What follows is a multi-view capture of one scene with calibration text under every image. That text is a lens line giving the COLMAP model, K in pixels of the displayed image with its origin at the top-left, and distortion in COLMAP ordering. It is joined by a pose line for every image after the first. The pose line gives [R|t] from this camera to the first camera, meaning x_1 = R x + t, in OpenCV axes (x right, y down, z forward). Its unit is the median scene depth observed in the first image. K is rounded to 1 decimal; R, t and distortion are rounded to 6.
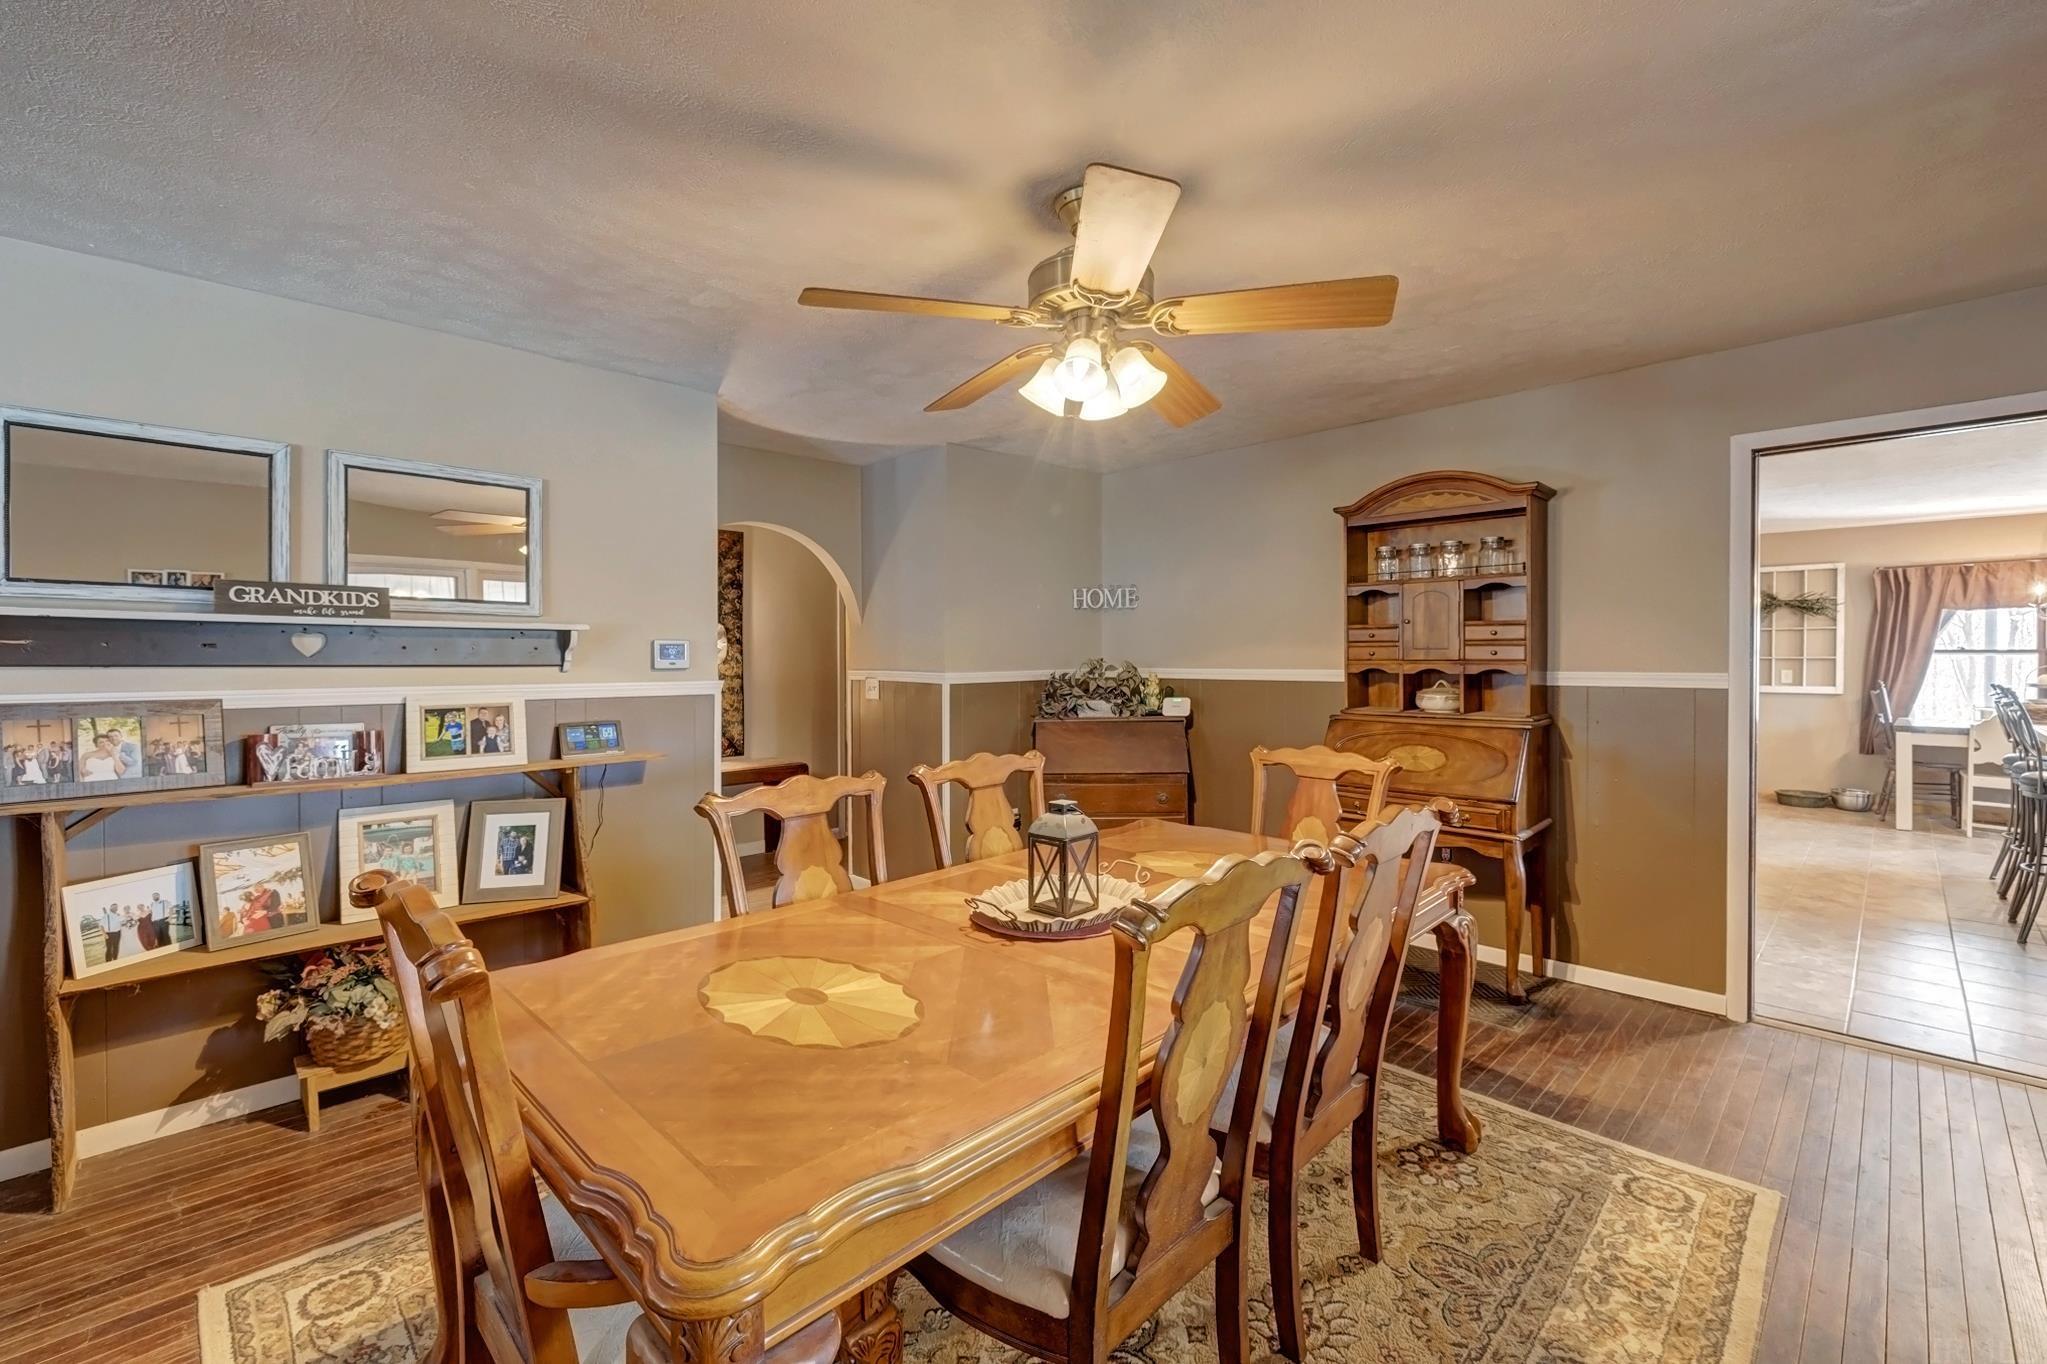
lens RADIAL K [[877.3, 0, 1006.4], [0, 877.3, 654.6], [0, 0, 1]] dist [-0.000373, 0.000104]
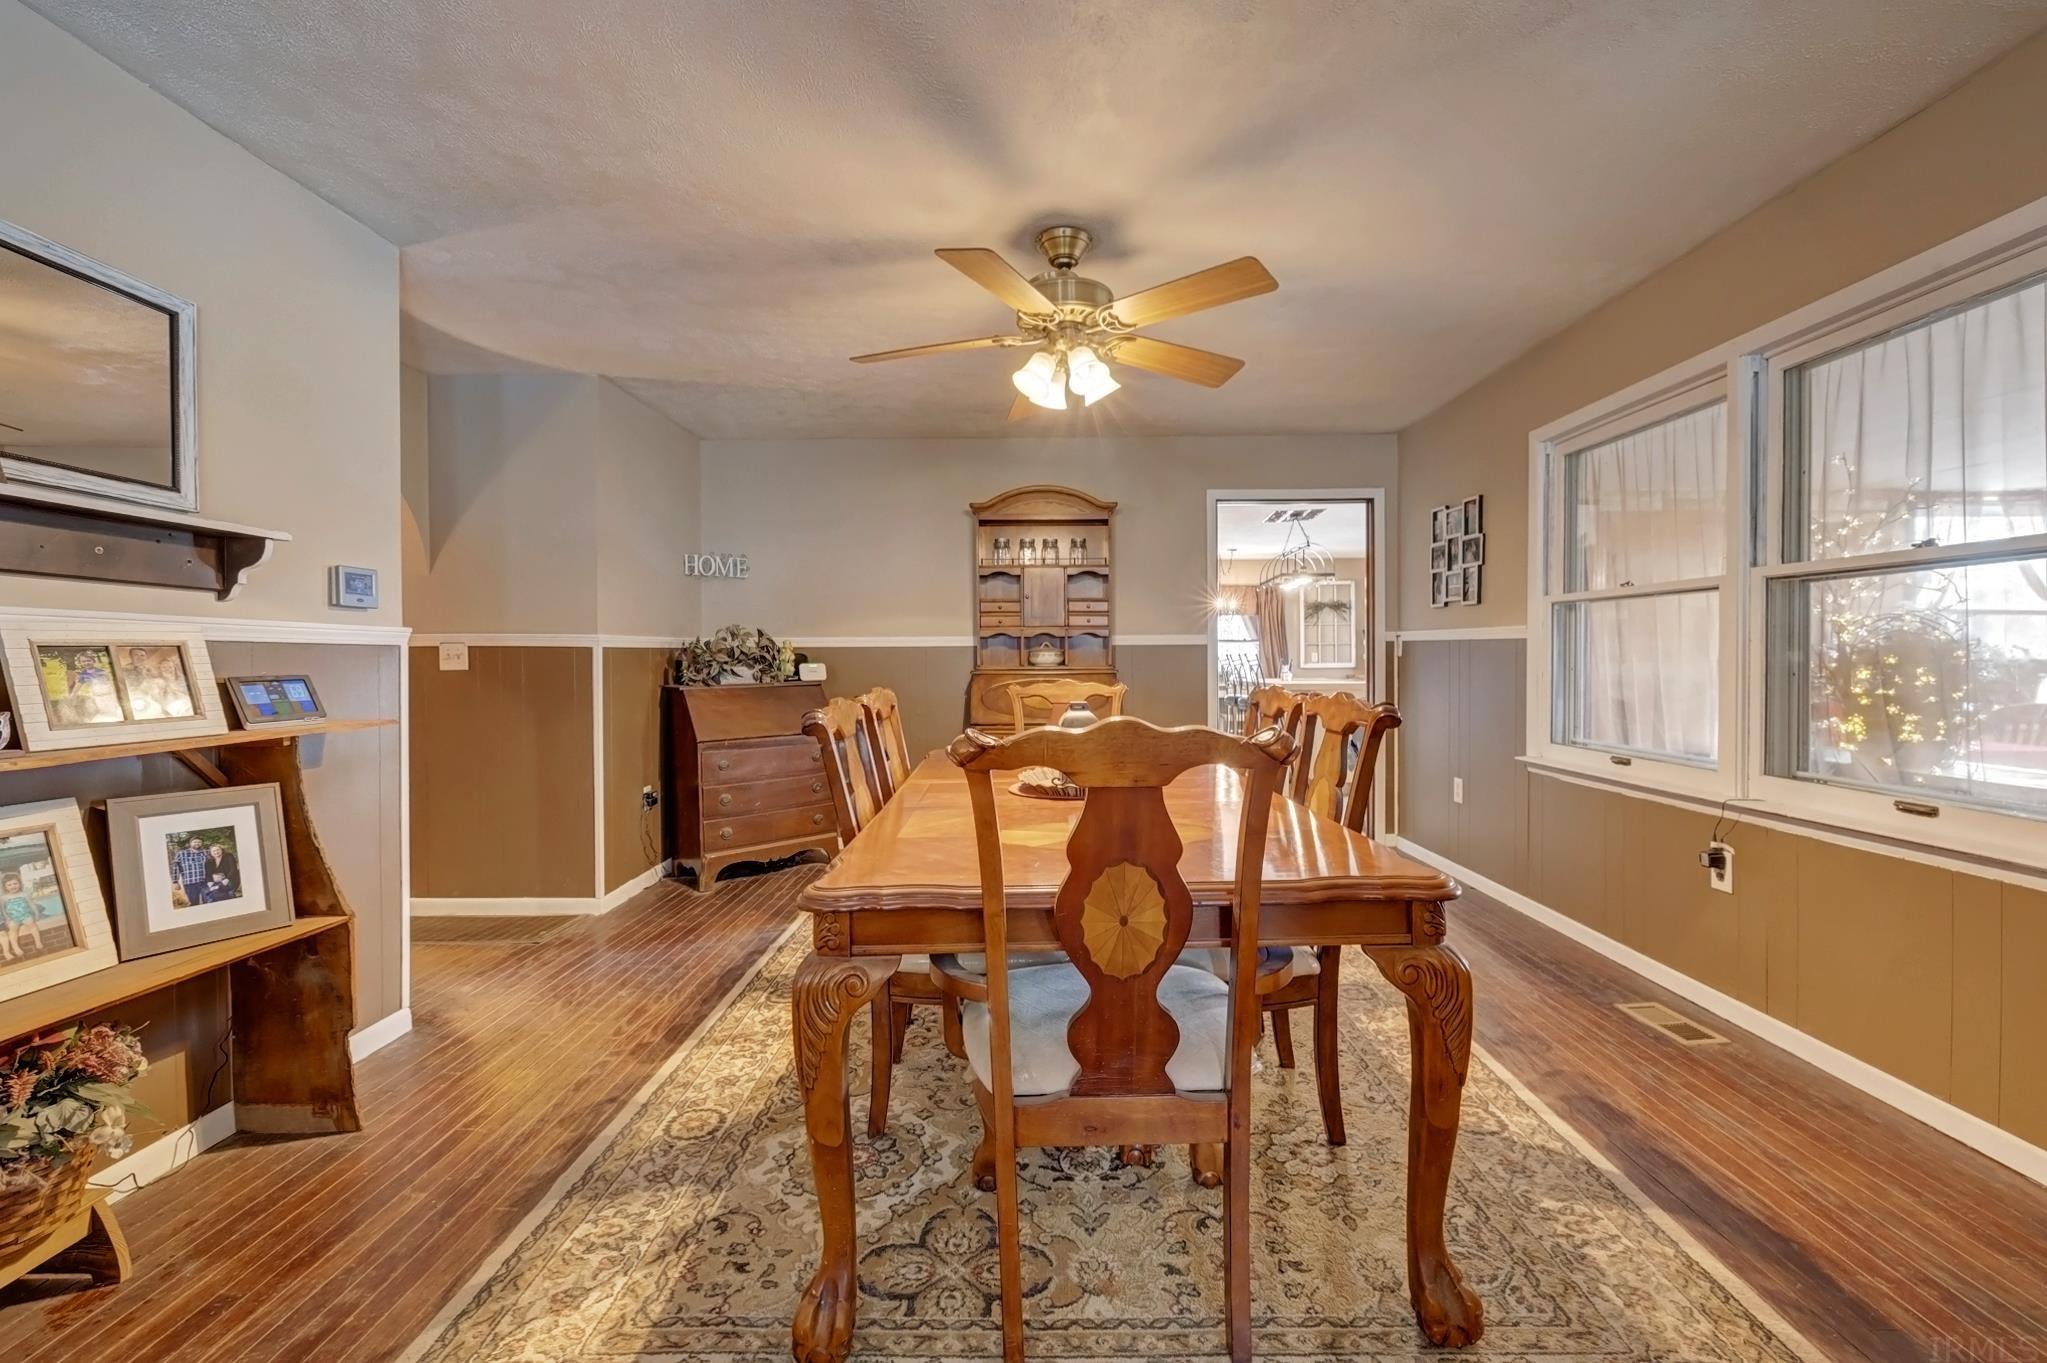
lens RADIAL K [[880.5, 0, 1057.1], [0, 880.5, 653.8], [0, 0, 1]] dist [0.000130, -0.000038]
pose [[0.682257, 0.002144, 0.731109, -0.574841], [0.003733, 0.999972, -0.006416, 0.067842], [-0.731103, 0.007107, 0.682230, 0.086261]]
